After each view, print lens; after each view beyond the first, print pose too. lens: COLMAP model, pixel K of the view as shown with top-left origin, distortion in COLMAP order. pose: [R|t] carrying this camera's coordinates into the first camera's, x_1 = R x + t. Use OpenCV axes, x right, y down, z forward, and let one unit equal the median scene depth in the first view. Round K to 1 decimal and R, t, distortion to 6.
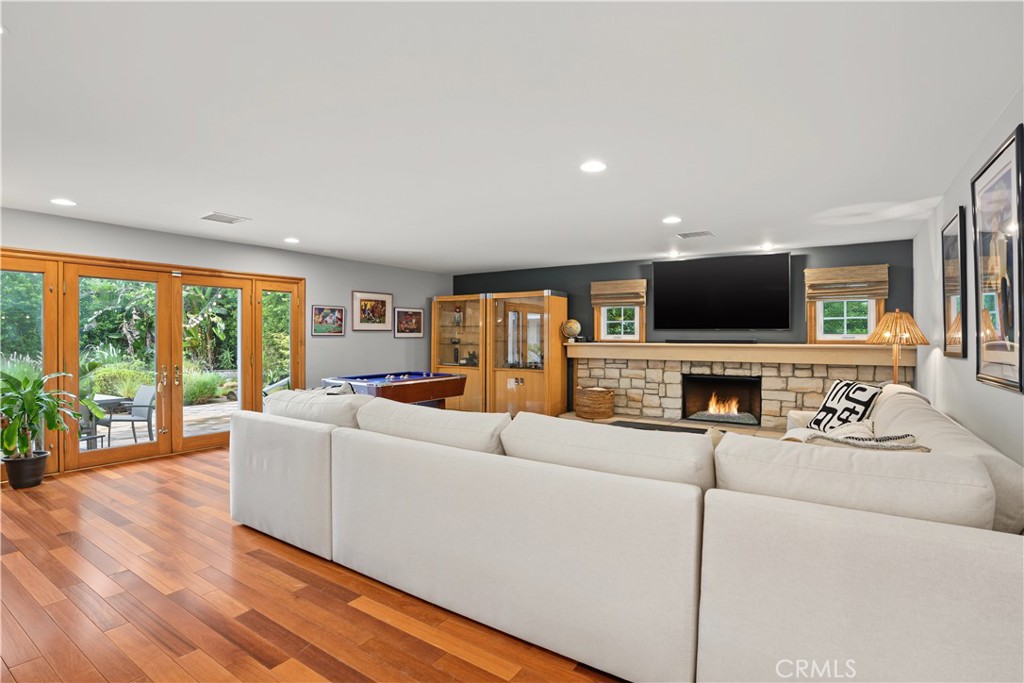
lens RADIAL K [[482.5, 0, 546.1], [0, 482.5, 340.1], [0, 0, 1]] dist [-0.020117, 0.000870]
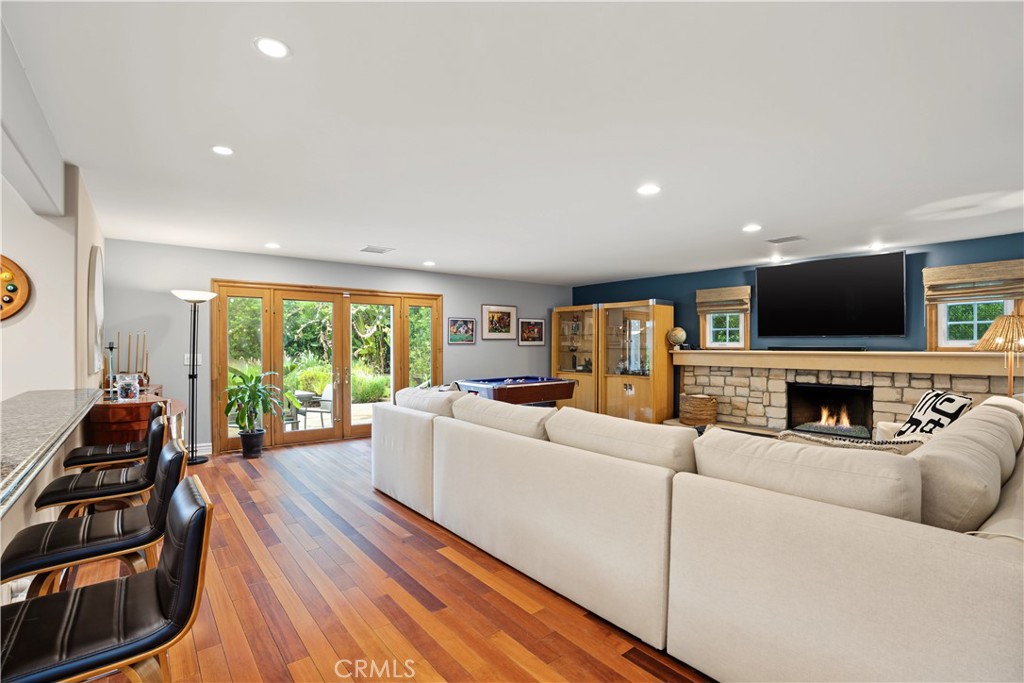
lens RADIAL K [[515.9, 0, 570.9], [0, 515.9, 351.0], [0, 0, 1]] dist [0.000724, 0.000214]
pose [[0.955339, 0.001167, -0.295509, 0.177226], [0.000436, 0.999986, 0.005359, 0.001534], [0.295511, -0.005248, 0.955325, -0.116056]]
